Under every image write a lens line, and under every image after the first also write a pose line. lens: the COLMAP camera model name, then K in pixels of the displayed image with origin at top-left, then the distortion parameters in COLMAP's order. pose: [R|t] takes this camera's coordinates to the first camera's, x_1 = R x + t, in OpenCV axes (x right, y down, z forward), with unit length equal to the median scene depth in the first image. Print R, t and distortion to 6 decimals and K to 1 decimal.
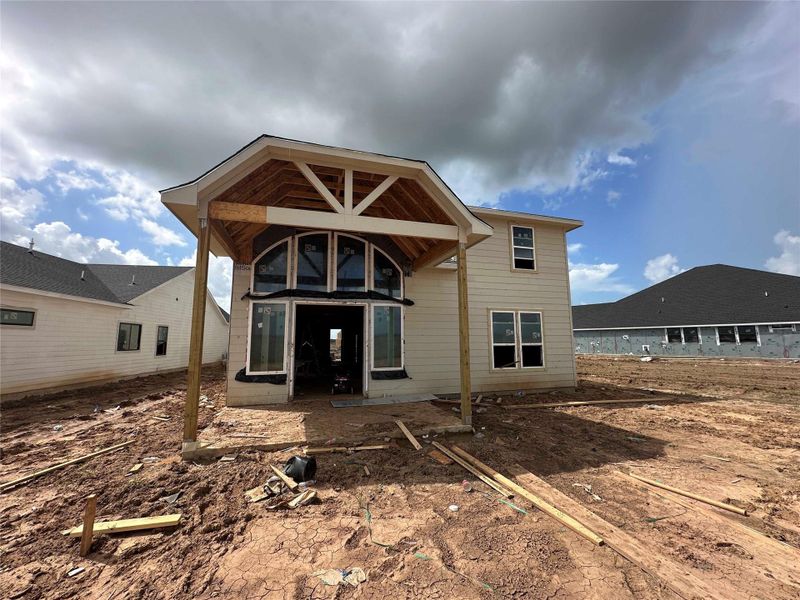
lens RADIAL K [[318.9, 0, 400.0], [0, 318.9, 300.0], [0, 0, 1]] dist [-0.000184, 0.000053]
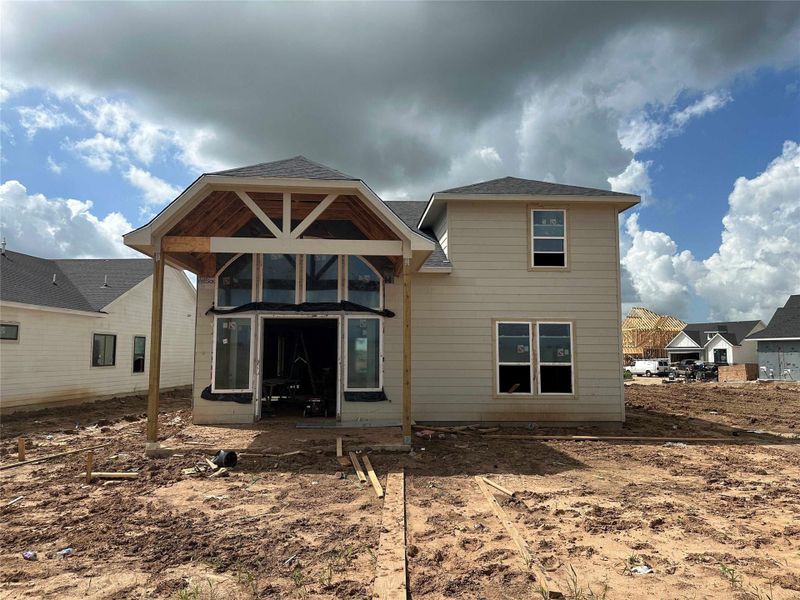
lens RADIAL K [[551.3, 0, 401.2], [0, 551.3, 301.7], [0, 0, 1]] dist [0.090108, -0.113604]
pose [[0.977433, -0.012107, -0.210896, 0.383453], [0.019777, 0.999216, 0.034299, -0.076946], [0.210316, -0.037696, 0.976907, -0.455984]]
